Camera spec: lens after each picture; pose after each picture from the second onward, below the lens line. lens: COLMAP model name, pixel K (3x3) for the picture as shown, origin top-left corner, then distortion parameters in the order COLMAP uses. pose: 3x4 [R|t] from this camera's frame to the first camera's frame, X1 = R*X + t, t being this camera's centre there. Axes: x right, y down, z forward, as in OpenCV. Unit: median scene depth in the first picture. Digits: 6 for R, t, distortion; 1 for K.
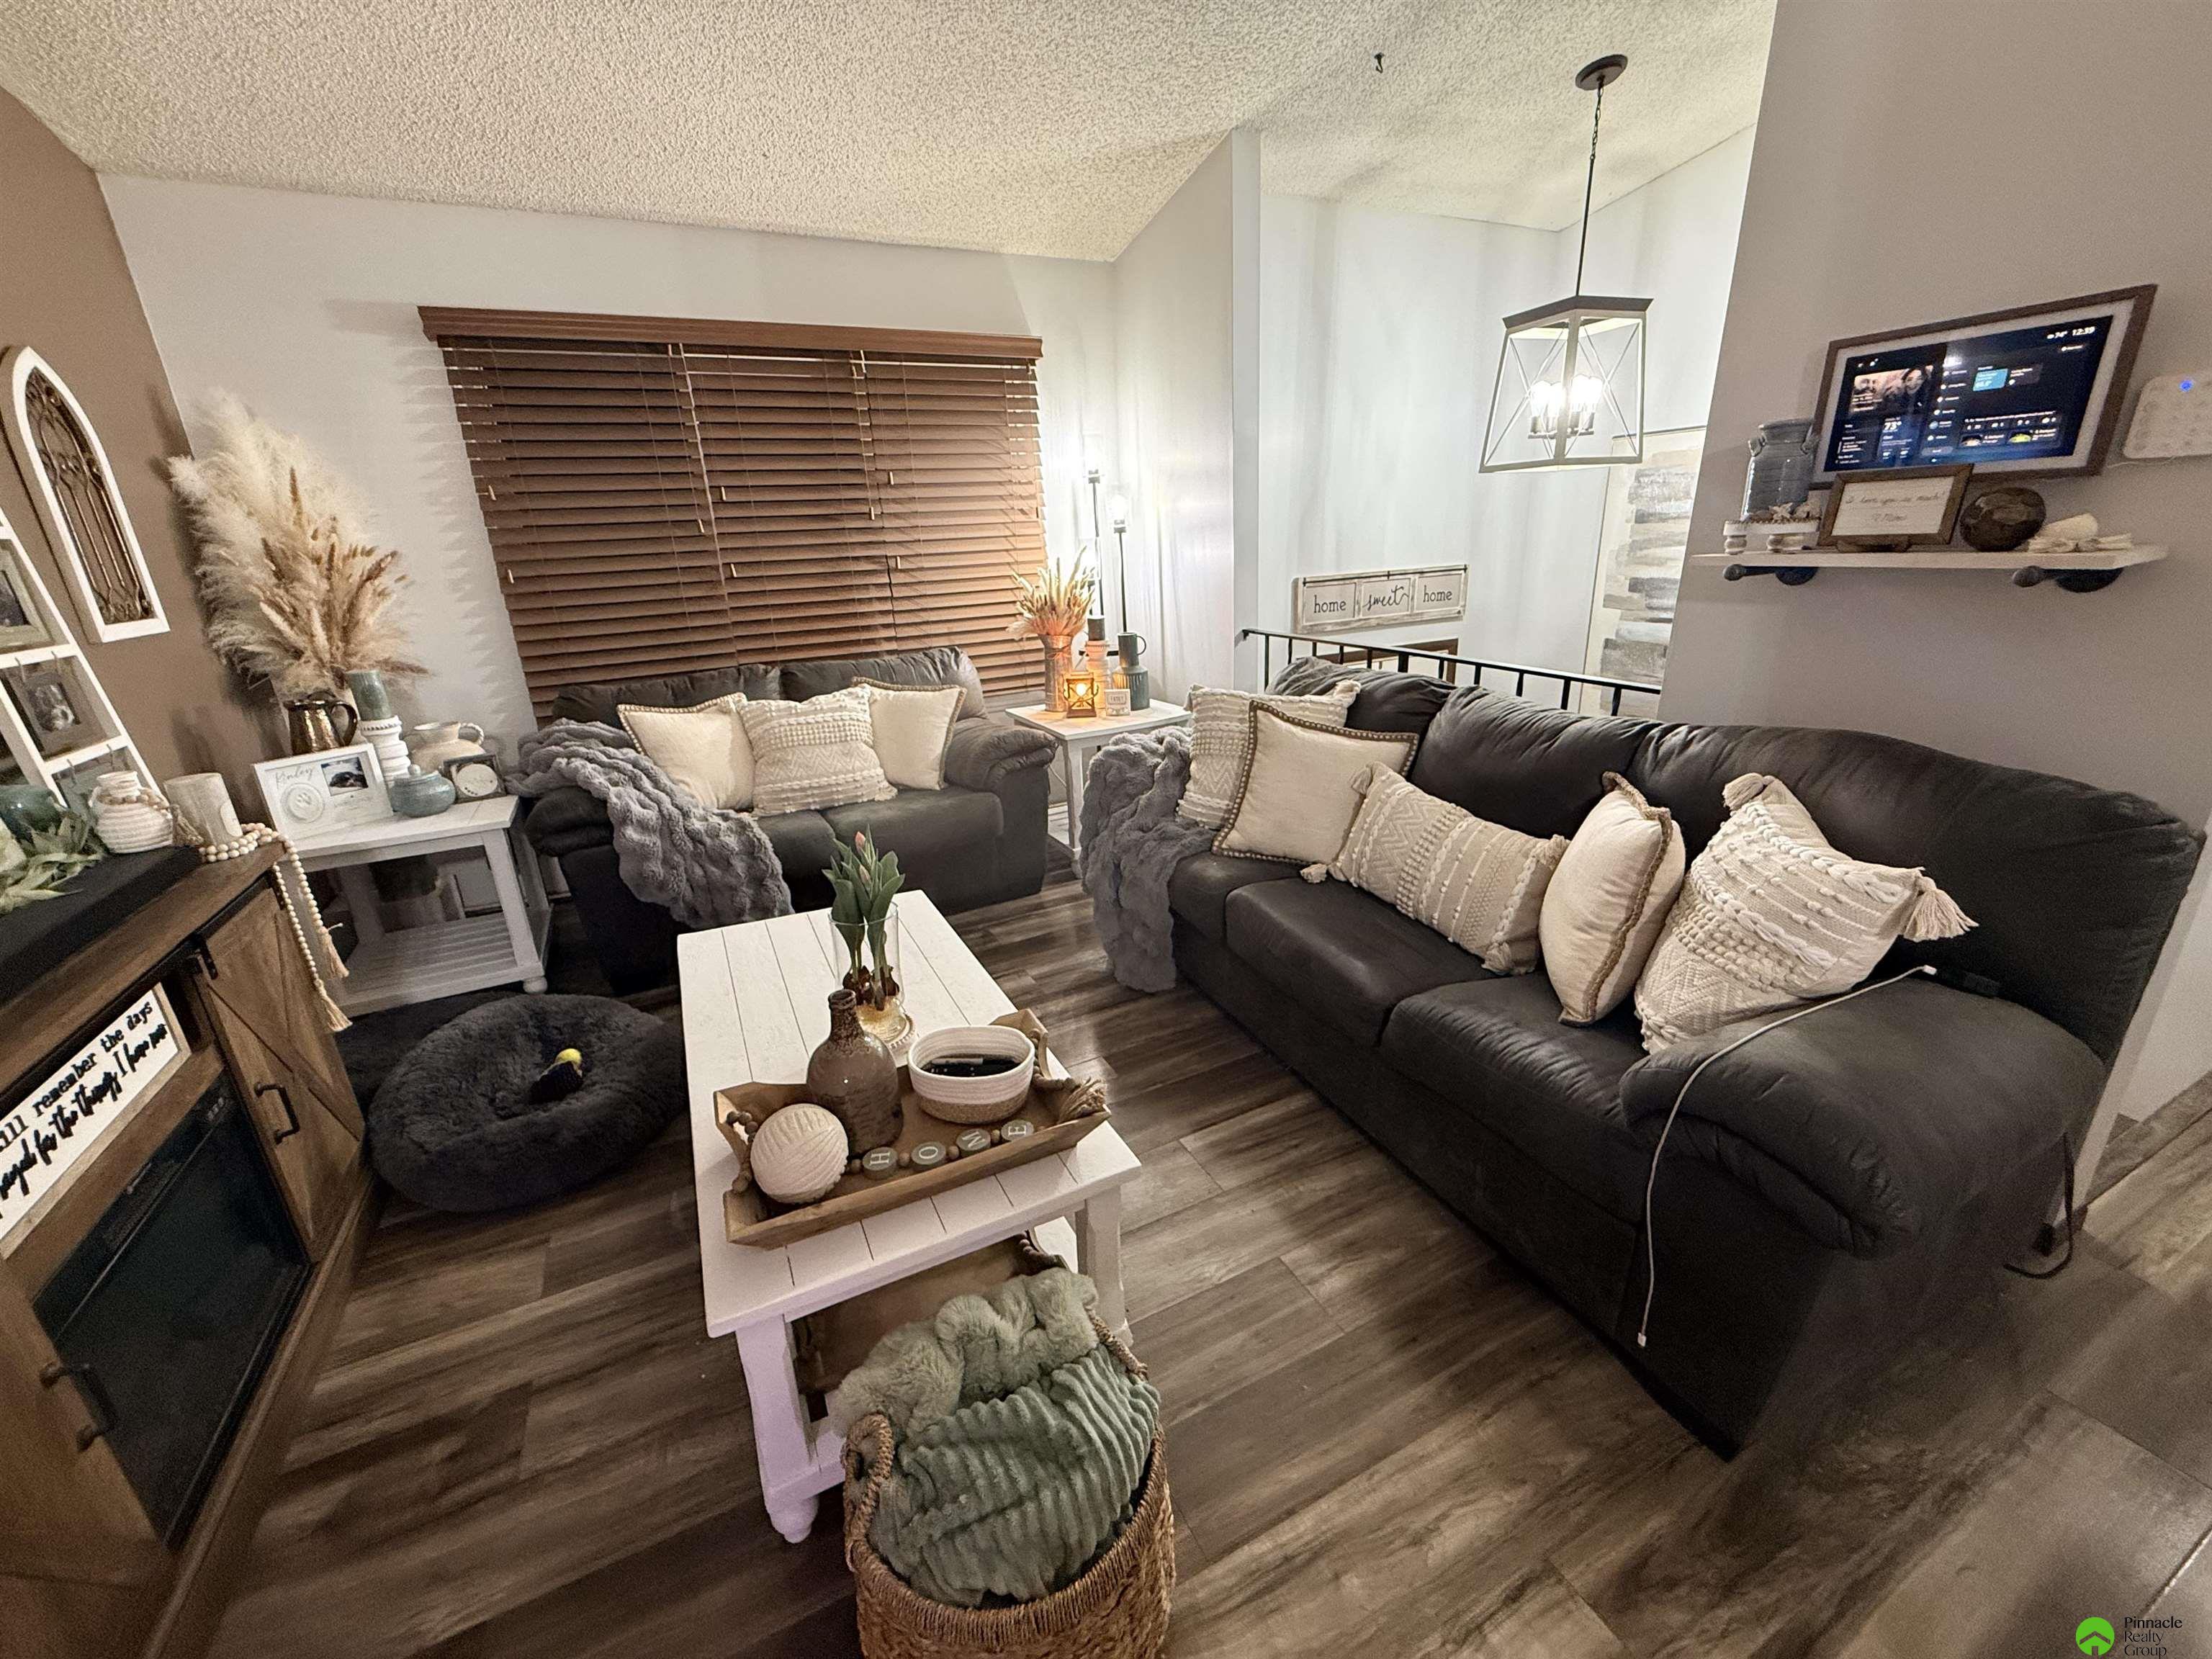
lens RADIAL K [[878.2, 0, 1095.6], [0, 878.2, 826.6], [0, 0, 1]] dist [-0.001762, 0.000737]
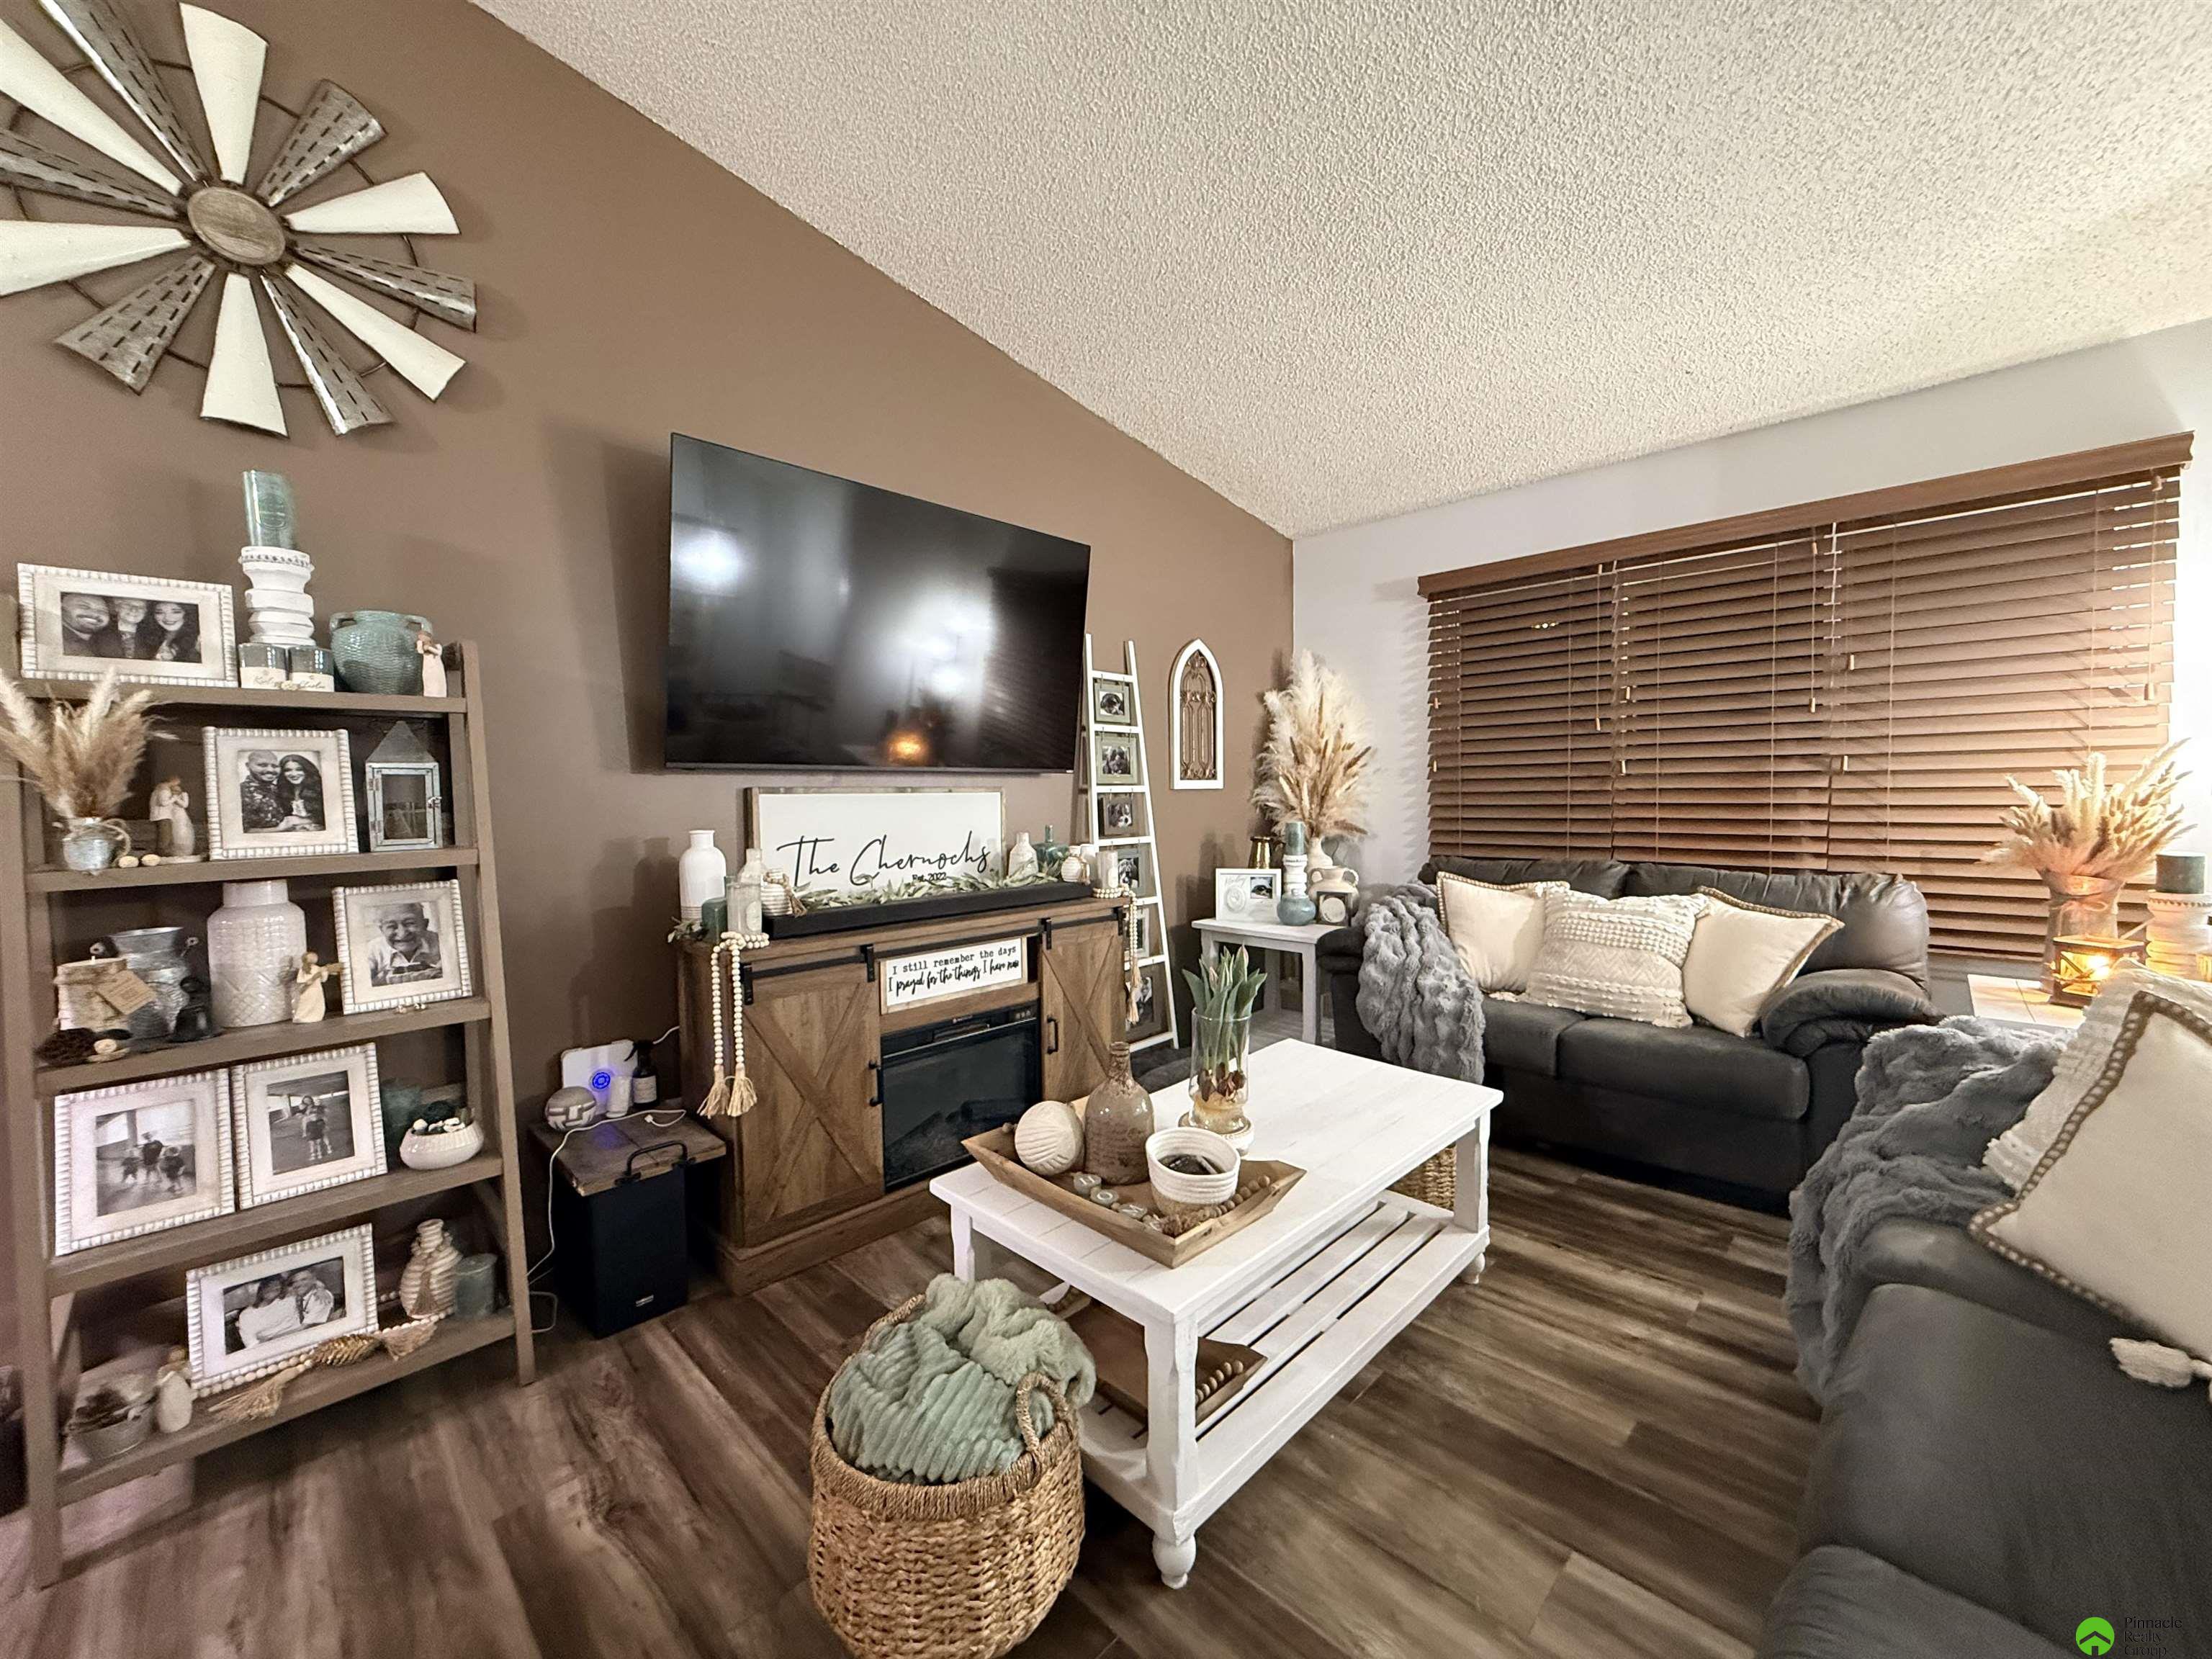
lens RADIAL K [[878.2, 0, 1105.9], [0, 878.2, 828.7], [0, 0, 1]] dist [-0.001762, 0.000737]
pose [[0.331832, 0.080388, -0.939907, 0.407184], [-0.302782, 0.952721, -0.025413, -0.031997], [0.893426, 0.293020, 0.340483, 0.211396]]
